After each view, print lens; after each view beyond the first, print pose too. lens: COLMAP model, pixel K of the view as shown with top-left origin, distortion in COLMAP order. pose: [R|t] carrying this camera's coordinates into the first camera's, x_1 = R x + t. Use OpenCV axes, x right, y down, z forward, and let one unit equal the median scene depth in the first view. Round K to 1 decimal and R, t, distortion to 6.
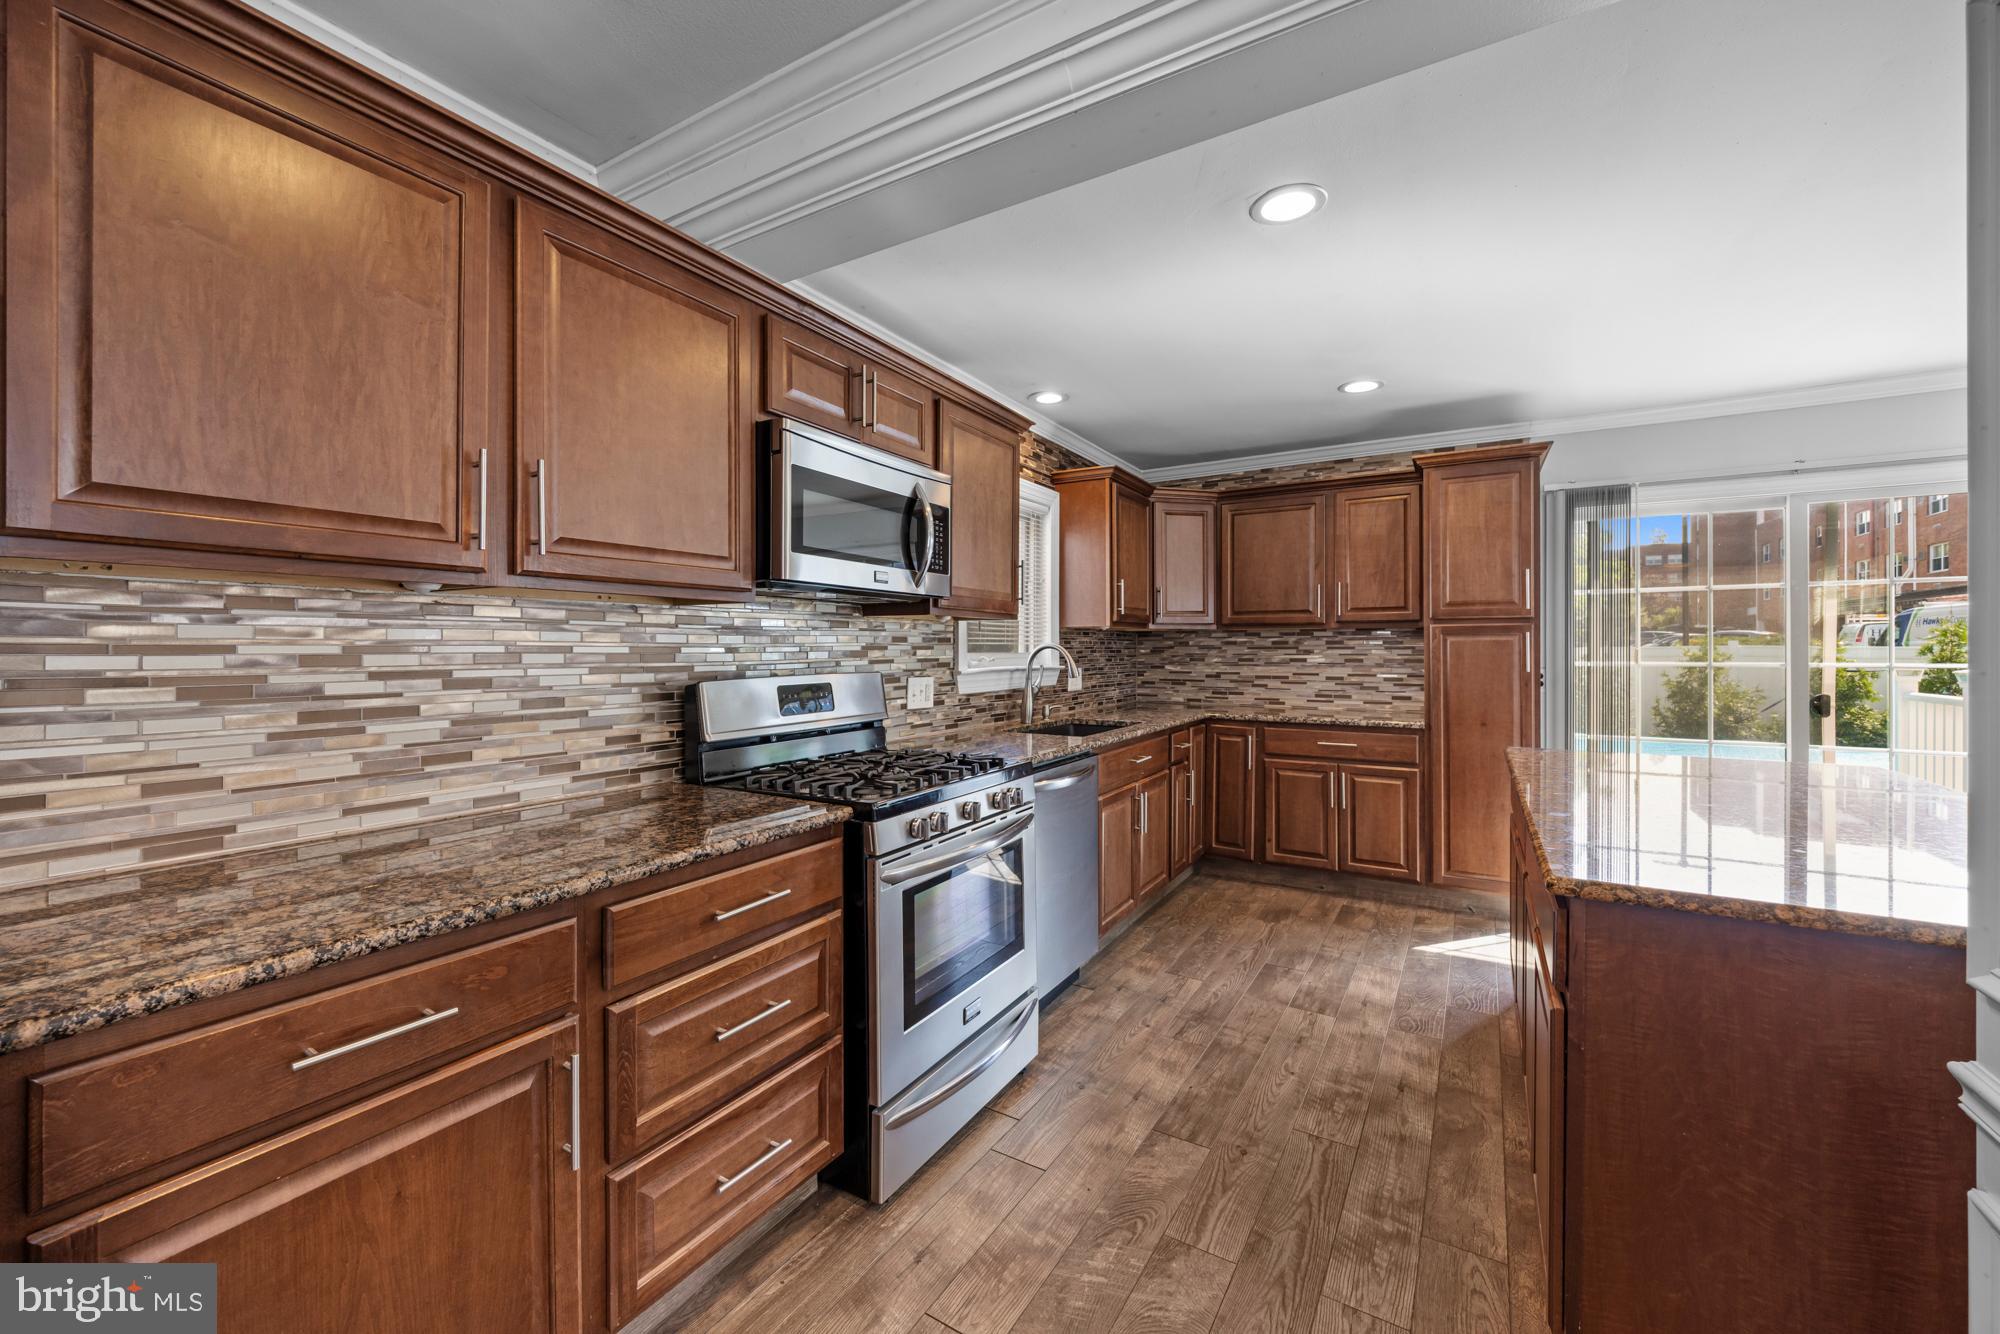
lens RADIAL K [[781.5, 0, 986.7], [0, 781.5, 646.1], [0, 0, 1]] dist [0.002340, -0.006156]
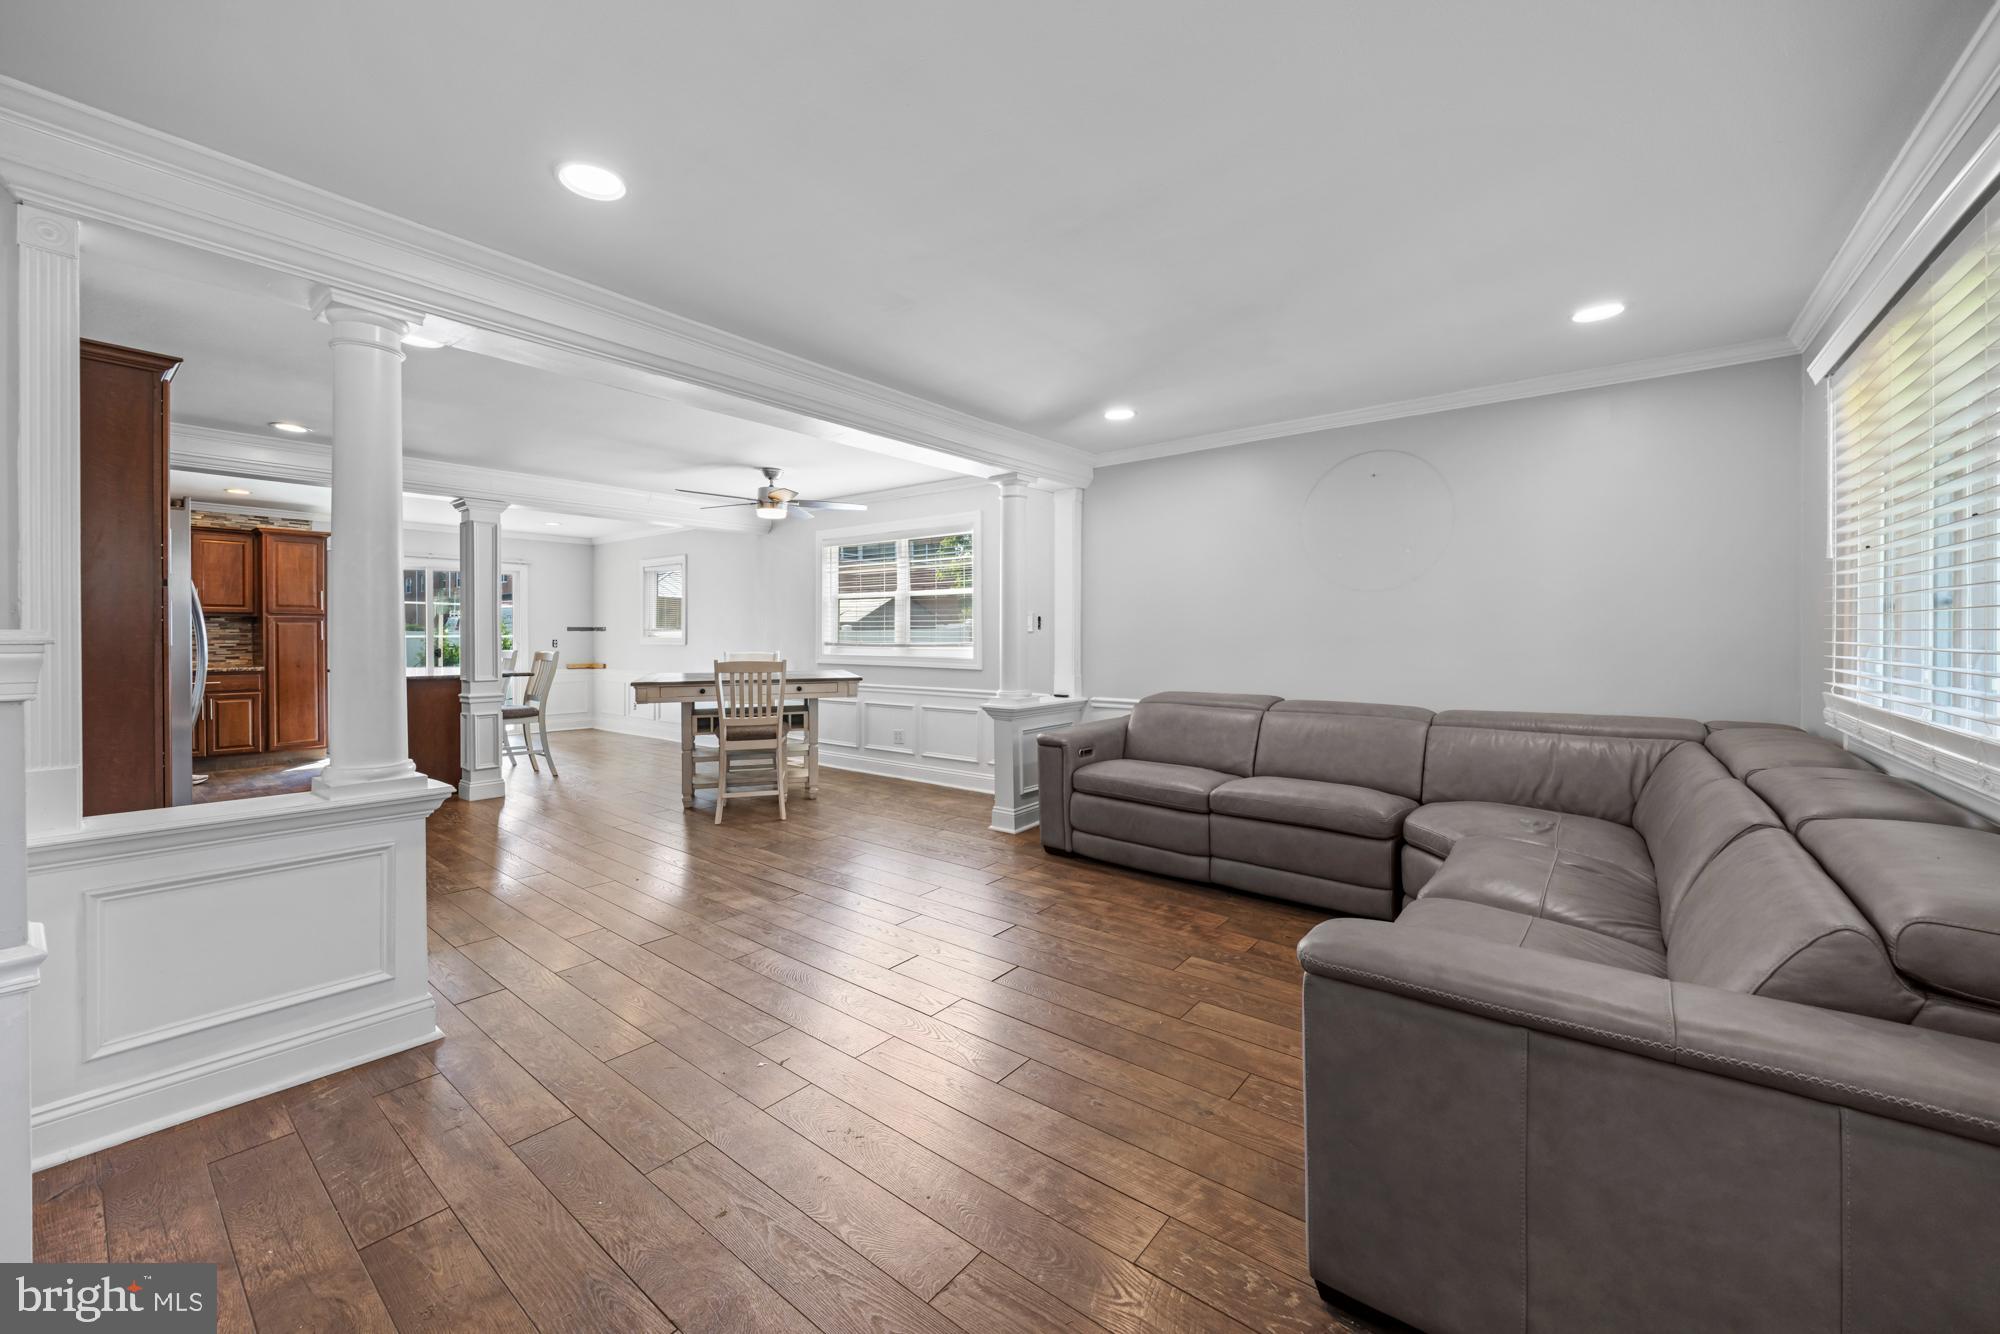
lens RADIAL K [[781.5, 0, 986.7], [0, 781.5, 646.1], [0, 0, 1]] dist [0.002340, -0.006156]
pose [[0.133848, -0.012093, 0.990928, -1.139037], [-0.003783, 0.999912, 0.012714, 0.016325], [-0.990995, -0.005450, 0.133790, -1.046996]]
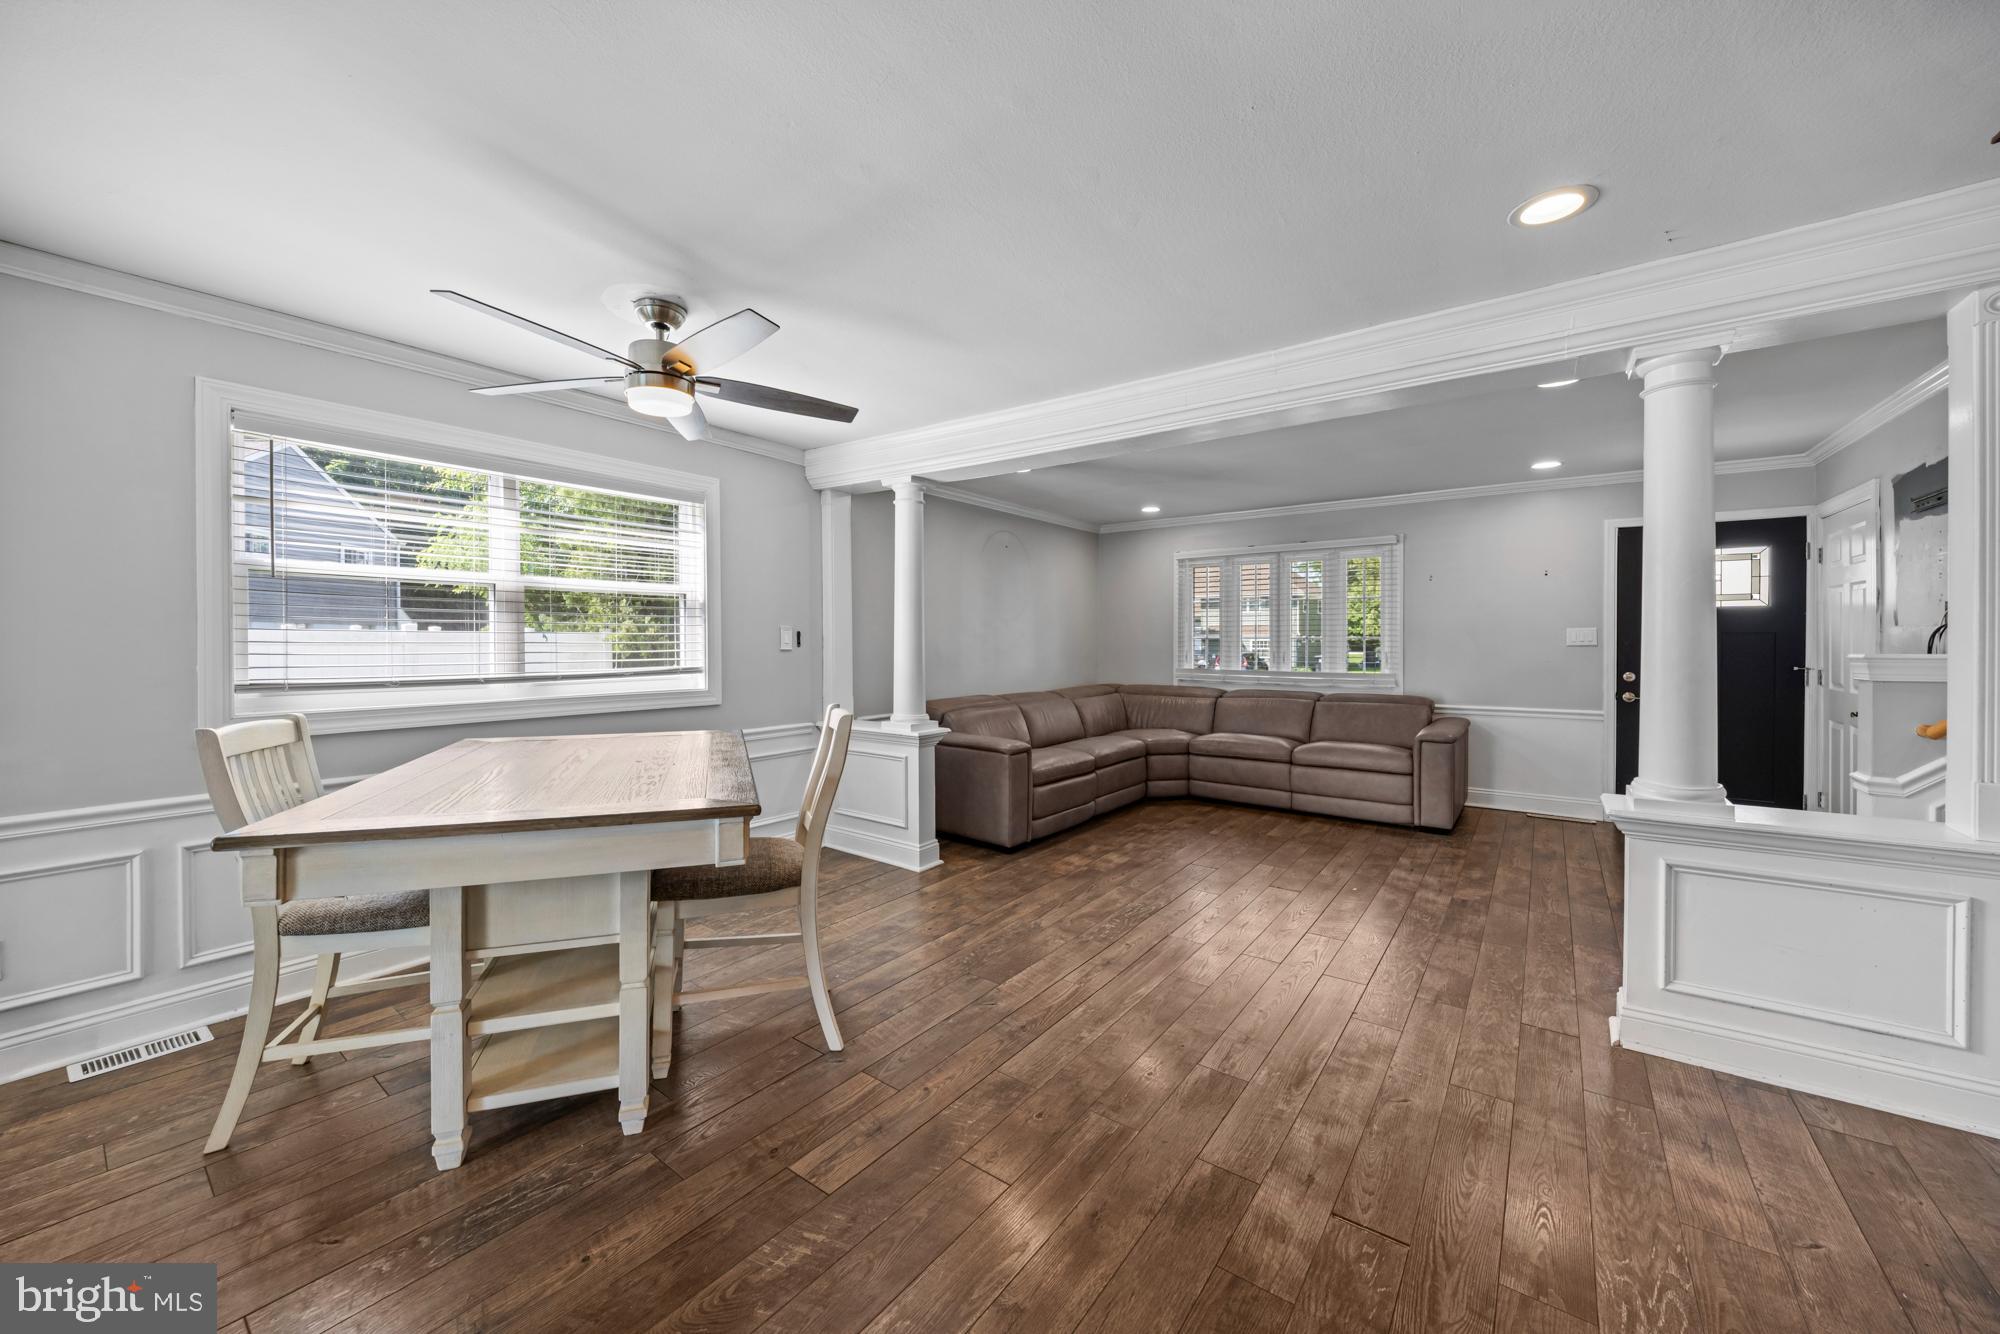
lens RADIAL K [[736.0, 0, 992.5], [0, 736.0, 654.3], [0, 0, 1]] dist [-0.000821, -0.004618]
pose [[-0.996121, 0.002455, 0.087960, 0.012138], [0.003823, 0.999874, 0.015386, -0.002985], [-0.087911, 0.015663, -0.996005, 0.280595]]
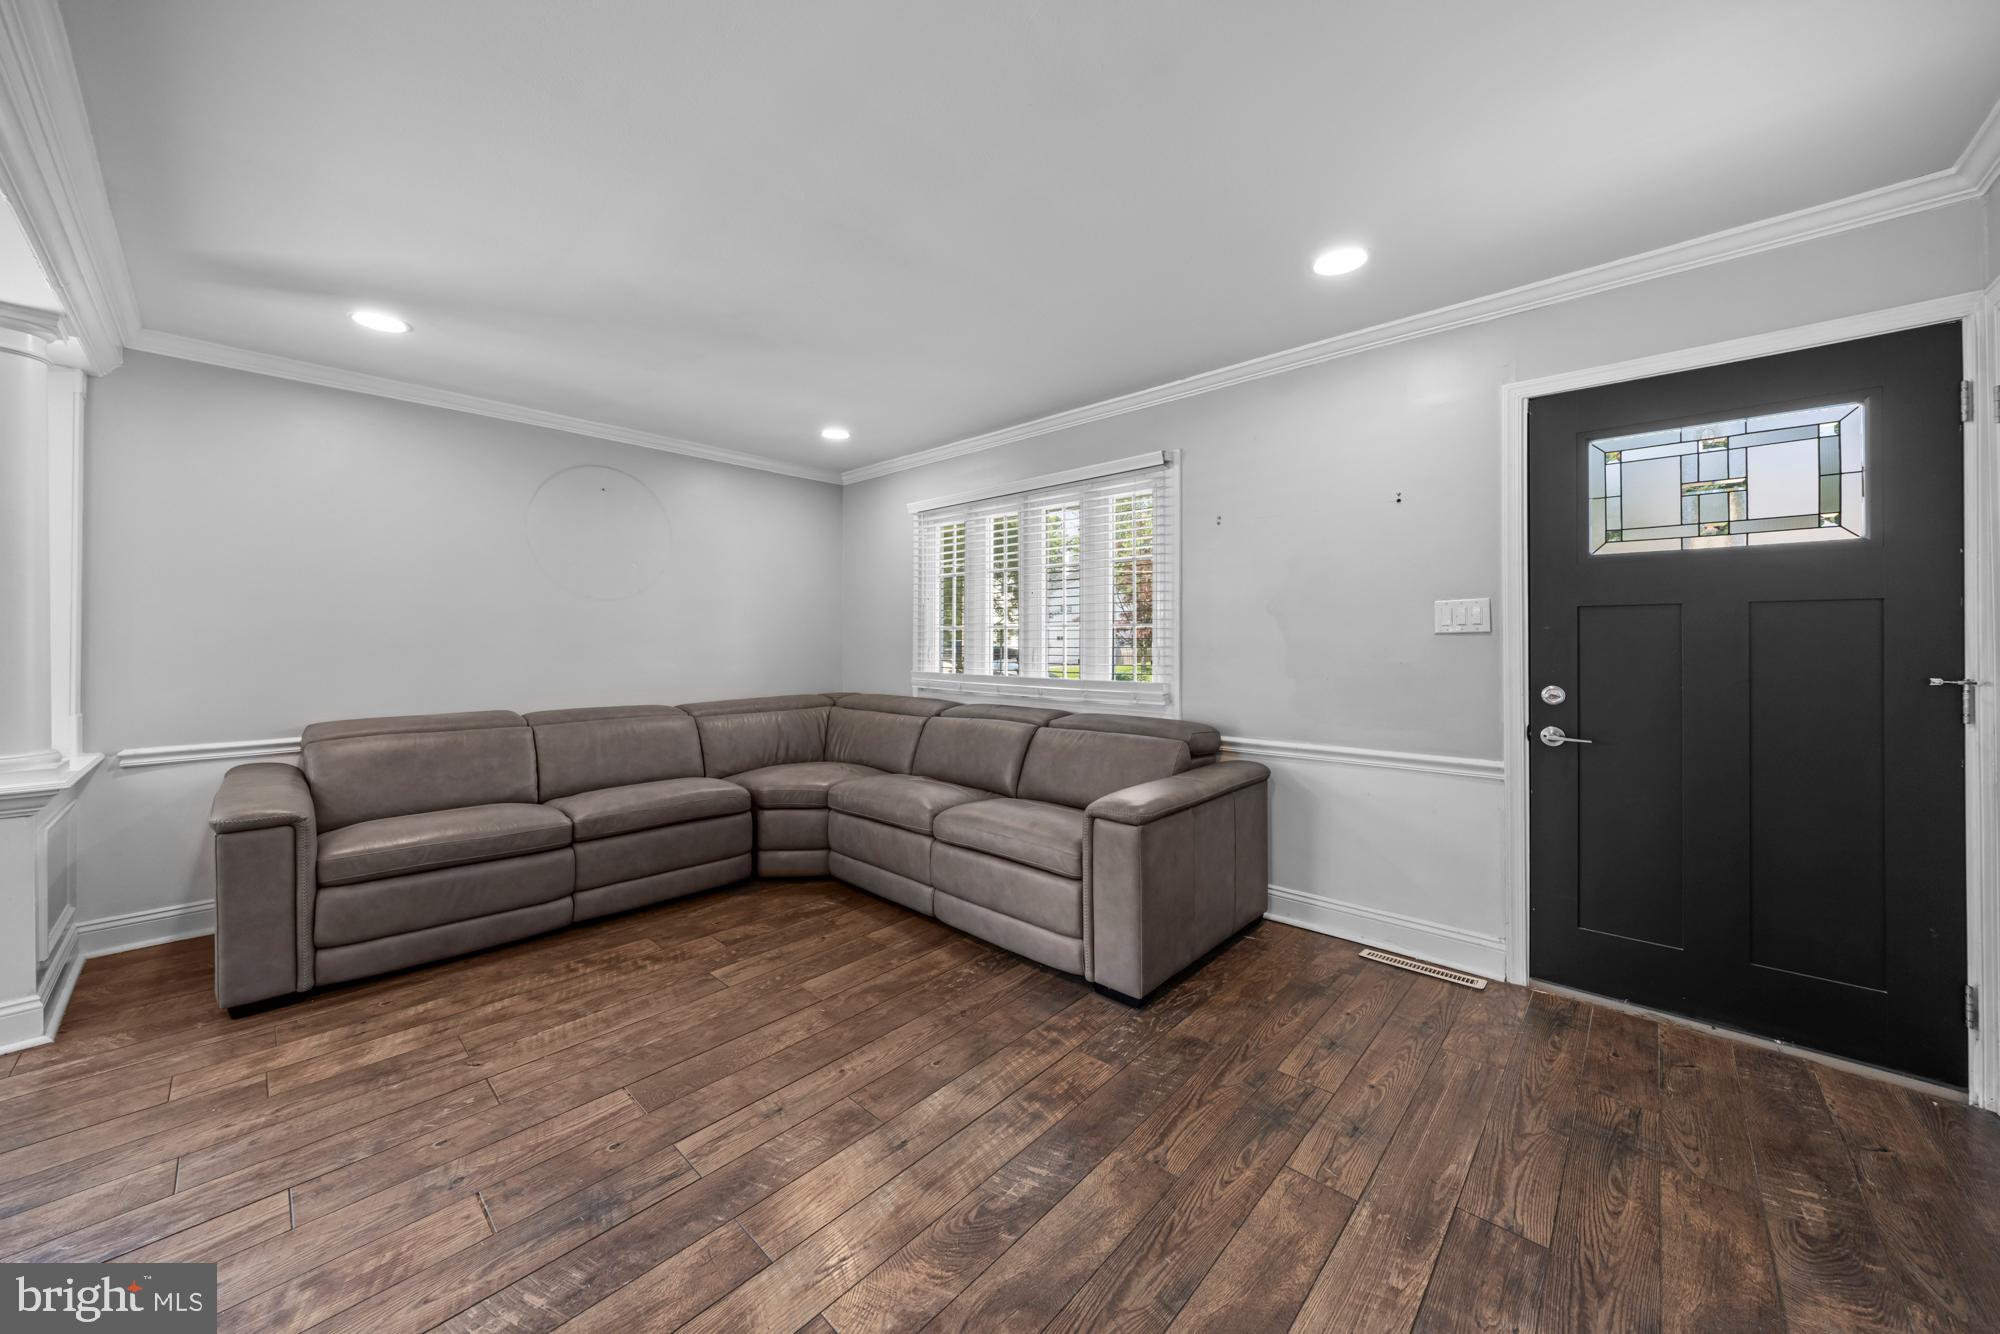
lens RADIAL K [[705.7, 0, 996.4], [0, 705.7, 649.8], [0, 0, 1]] dist [0.000476, -0.000054]
pose [[-0.980937, 0.000291, 0.194326, -0.705313], [0.001229, 0.999988, 0.004705, 0.020439], [-0.194323, 0.004854, -0.980926, -0.477557]]
